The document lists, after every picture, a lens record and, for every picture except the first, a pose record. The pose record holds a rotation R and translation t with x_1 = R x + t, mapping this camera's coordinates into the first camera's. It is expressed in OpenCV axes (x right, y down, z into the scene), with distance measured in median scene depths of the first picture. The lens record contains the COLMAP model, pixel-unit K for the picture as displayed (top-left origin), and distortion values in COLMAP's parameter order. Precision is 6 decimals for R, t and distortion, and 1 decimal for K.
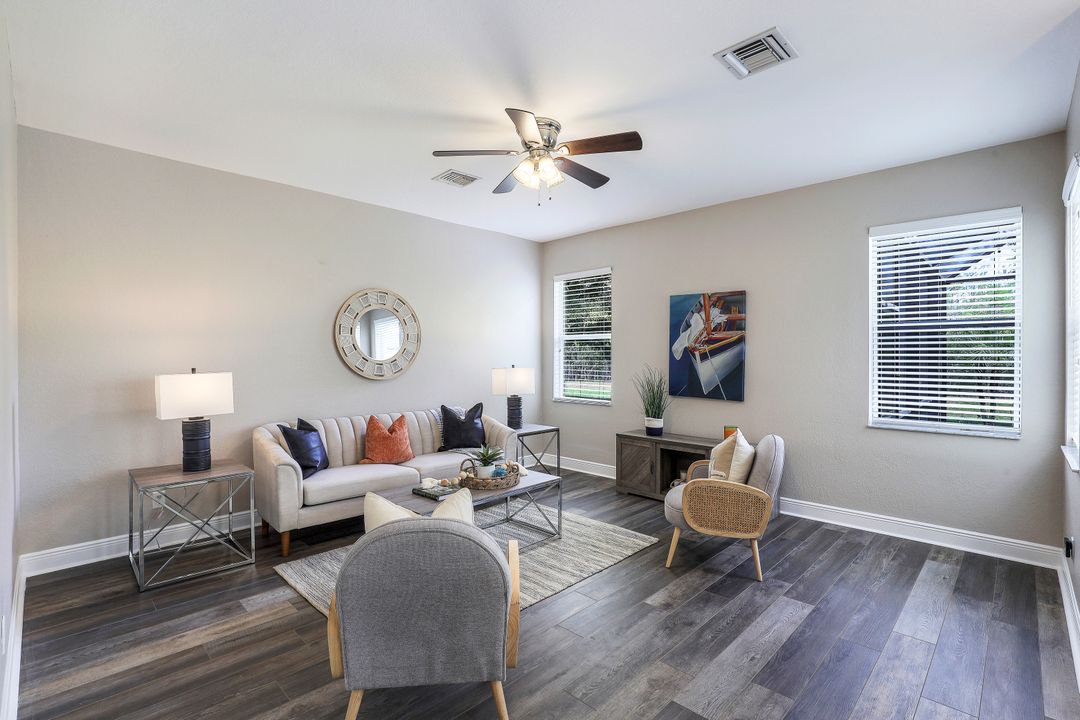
lens RADIAL K [[505.8, 0, 544.3], [0, 505.8, 352.8], [0, 0, 1]] dist [-0.018368, 0.003216]
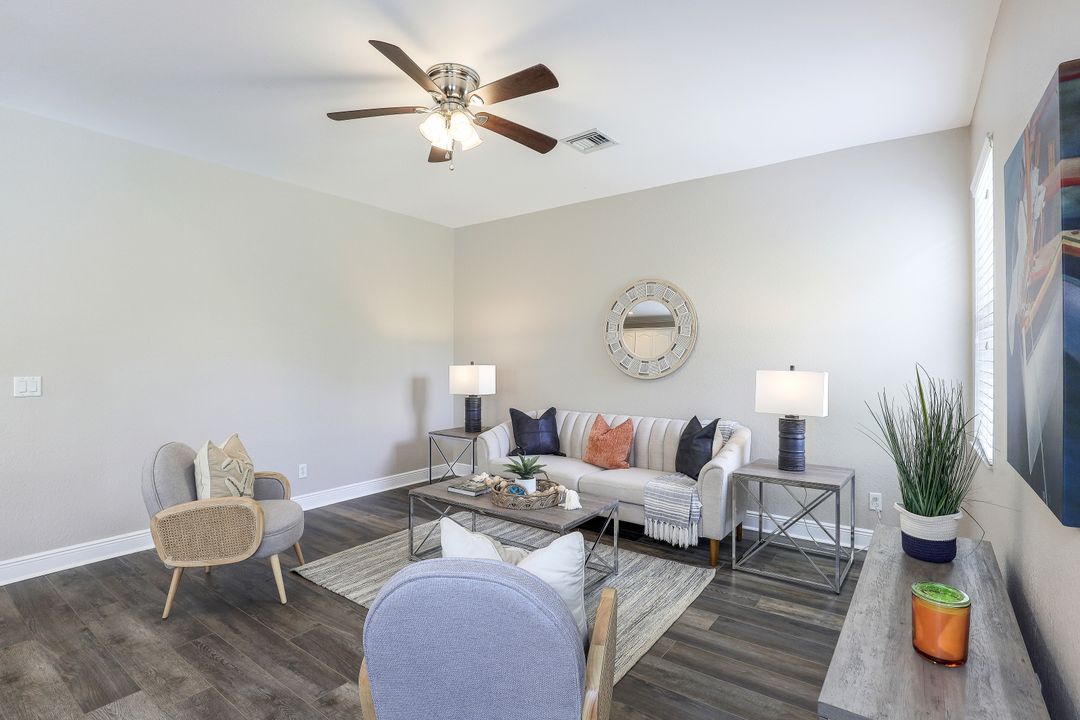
lens RADIAL K [[505.8, 0, 533.5], [0, 505.8, 355.9], [0, 0, 1]] dist [-0.018368, 0.003216]
pose [[0.151386, -0.000278, -0.988475, 0.570424], [0.004997, 0.999987, 0.000485, 0.010397], [0.988462, -0.005013, 0.151386, 0.685411]]
